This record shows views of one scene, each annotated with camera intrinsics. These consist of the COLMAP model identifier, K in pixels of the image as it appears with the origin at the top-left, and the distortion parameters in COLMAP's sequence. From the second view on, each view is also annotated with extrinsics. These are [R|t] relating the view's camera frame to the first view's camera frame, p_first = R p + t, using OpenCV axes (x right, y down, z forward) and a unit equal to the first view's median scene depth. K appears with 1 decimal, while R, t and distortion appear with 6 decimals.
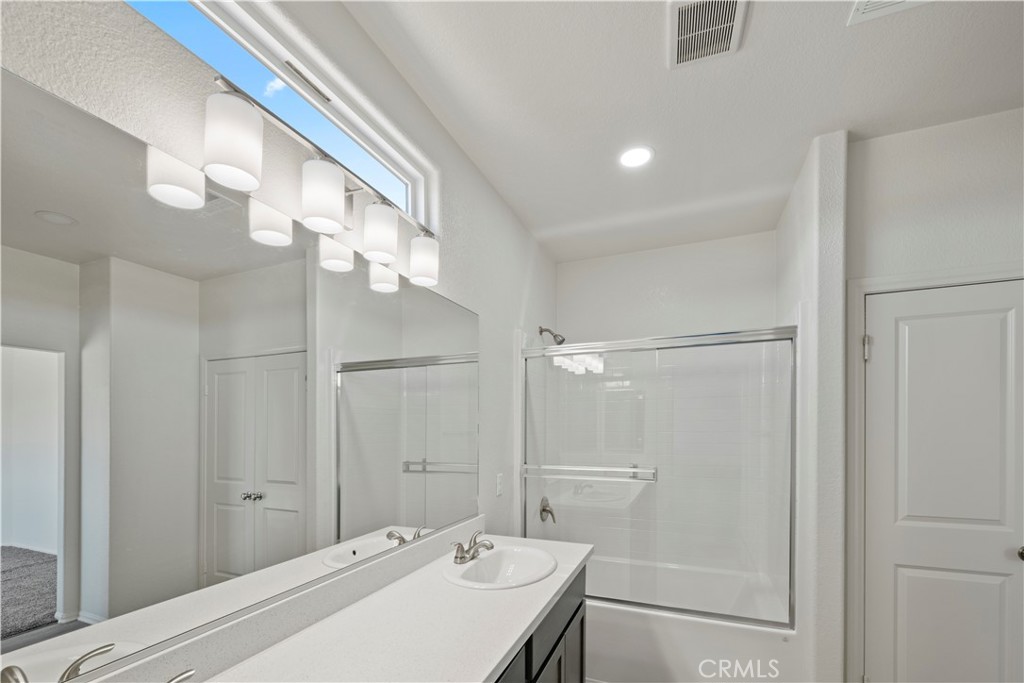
lens RADIAL K [[437.0, 0, 508.5], [0, 437.0, 455.0], [0, 0, 1]] dist [-0.000767, -0.000125]
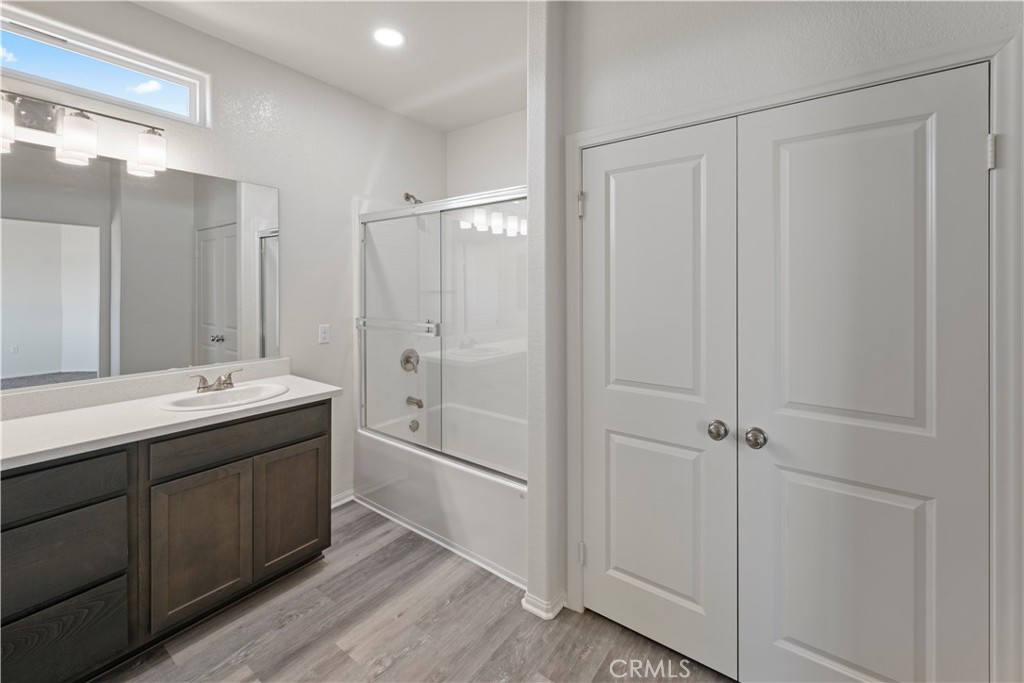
lens RADIAL K [[426.8, 0, 512.6], [0, 426.8, 319.2], [0, 0, 1]] dist [0.000621, -0.000107]
pose [[0.968357, 0.027511, -0.248050, 0.903282], [-0.024512, 0.999584, 0.015171, -0.000761], [0.248364, -0.008610, 0.968629, 0.043072]]
